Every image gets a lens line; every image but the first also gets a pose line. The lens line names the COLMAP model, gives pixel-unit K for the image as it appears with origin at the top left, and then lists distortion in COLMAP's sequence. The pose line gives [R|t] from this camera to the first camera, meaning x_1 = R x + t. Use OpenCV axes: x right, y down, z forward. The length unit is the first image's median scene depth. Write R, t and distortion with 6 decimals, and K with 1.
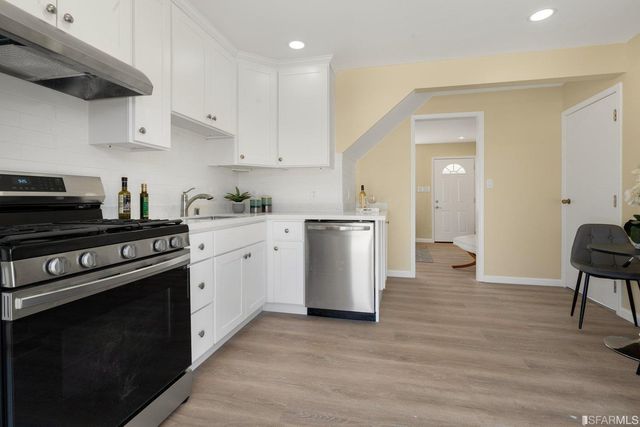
lens RADIAL K [[296.0, 0, 323.9], [0, 296.0, 196.4], [0, 0, 1]] dist [0.005336, 0.000859]
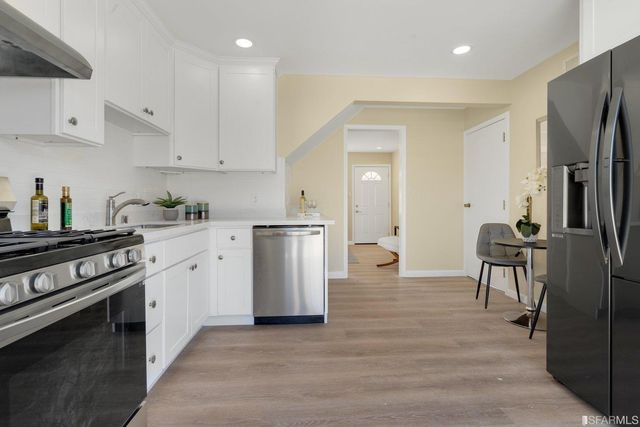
lens RADIAL K [[296.0, 0, 322.6], [0, 296.0, 201.0], [0, 0, 1]] dist [0.005336, 0.000859]
pose [[0.958576, -0.001168, 0.284836, -0.134629], [0.001536, 0.999998, -0.001068, -0.000441], [-0.284834, 0.001461, 0.958576, 0.014604]]
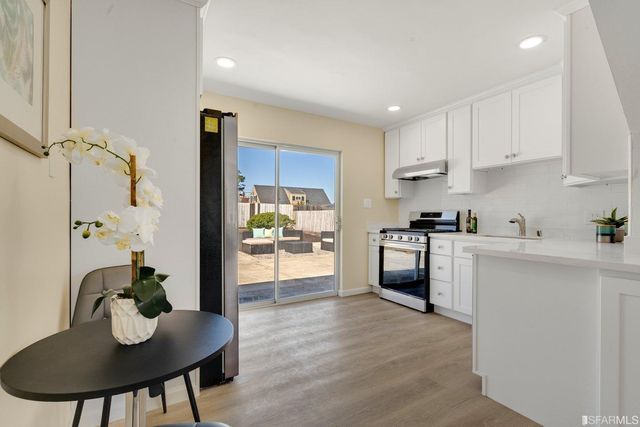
lens RADIAL K [[296.0, 0, 317.1], [0, 296.0, 217.1], [0, 0, 1]] dist [0.005336, 0.000859]
pose [[-0.730747, -0.006059, -0.682622, 1.051185], [-0.005000, 0.999981, -0.003524, -0.004580], [0.682631, 0.000838, -0.730763, 1.354555]]
